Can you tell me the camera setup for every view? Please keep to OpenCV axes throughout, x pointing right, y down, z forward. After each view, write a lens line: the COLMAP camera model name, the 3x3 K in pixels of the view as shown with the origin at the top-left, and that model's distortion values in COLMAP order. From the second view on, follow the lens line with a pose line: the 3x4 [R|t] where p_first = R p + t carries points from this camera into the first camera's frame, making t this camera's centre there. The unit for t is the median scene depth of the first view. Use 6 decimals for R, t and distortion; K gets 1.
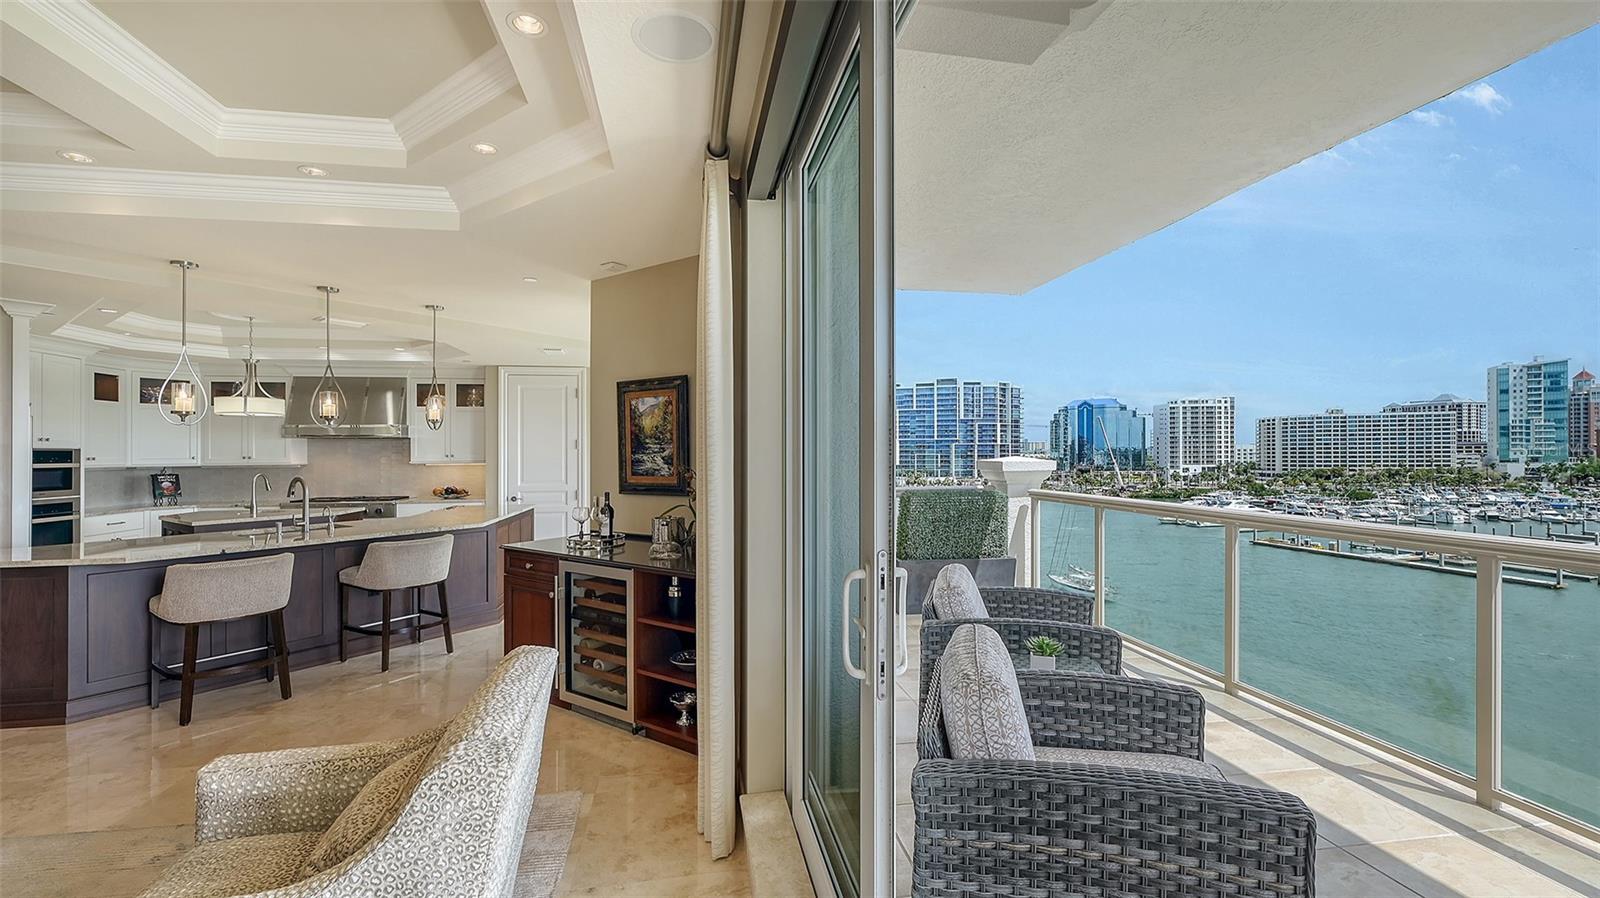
lens RADIAL K [[649.9, 0, 795.7], [0, 649.9, 449.7], [0, 0, 1]] dist [0.001688, -0.000304]
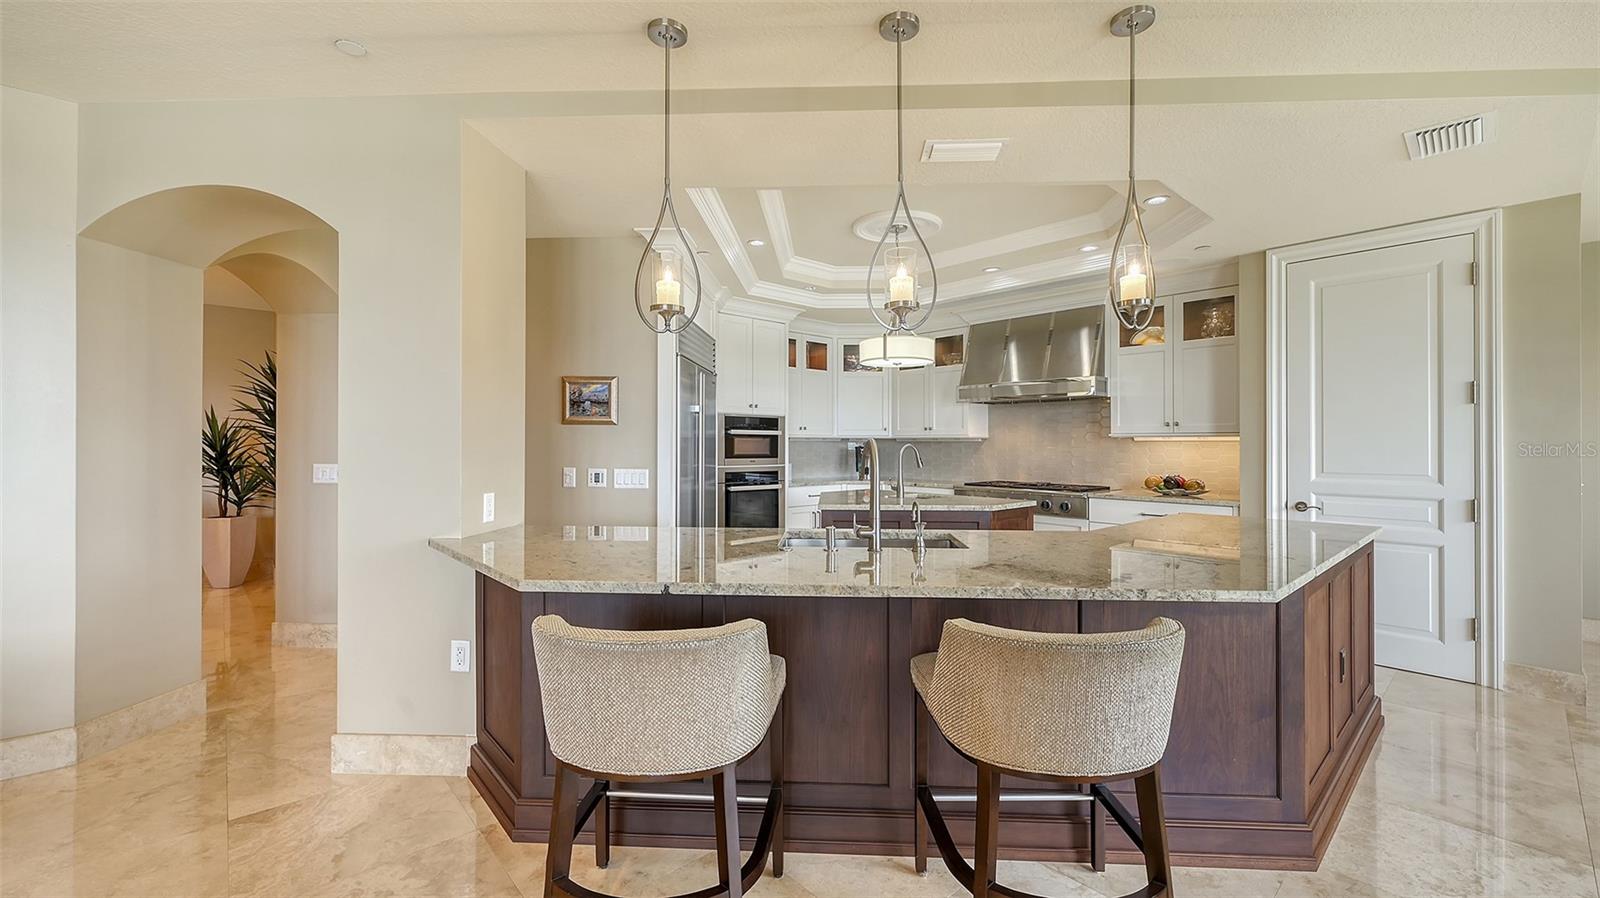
lens RADIAL K [[649.9, 0, 808.0], [0, 649.9, 437.0], [0, 0, 1]] dist [0.001688, -0.000304]
pose [[0.540793, 0.001102, -0.841155, -0.258620], [-0.004780, 0.999987, -0.001764, 0.029485], [0.841142, 0.004975, 0.540791, 0.486391]]
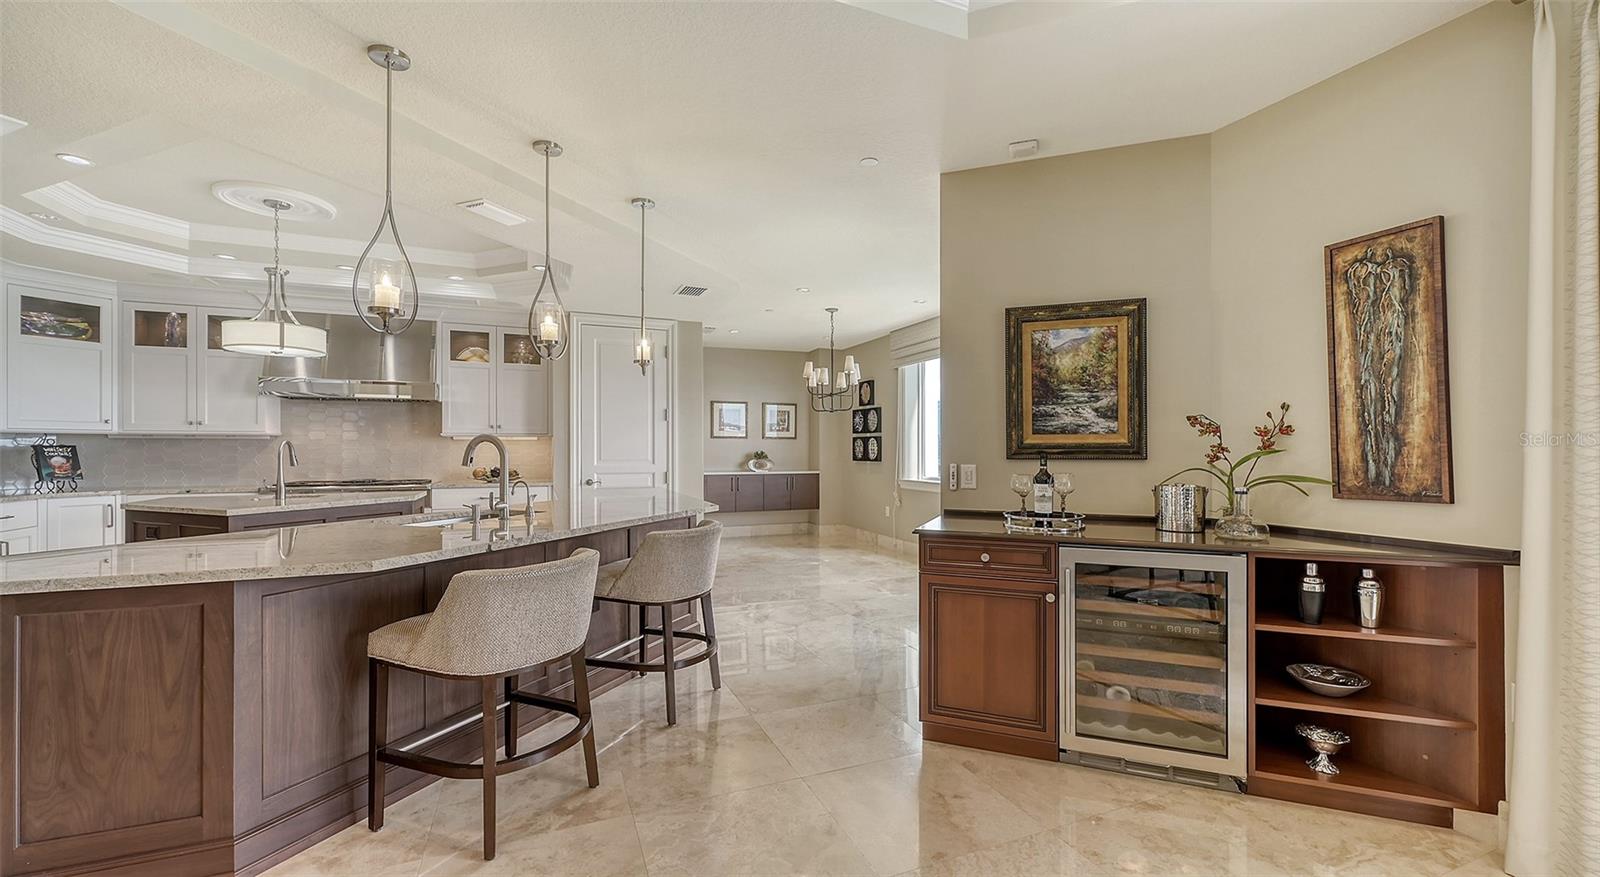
lens RADIAL K [[653.5, 0, 804.4], [0, 653.5, 436.5], [0, 0, 1]] dist [-0.006814, 0.000015]
pose [[0.974994, 0.013627, 0.221813, -0.425091], [-0.010467, 0.999826, -0.015418, 0.035871], [-0.221985, 0.012711, 0.974967, 0.209773]]
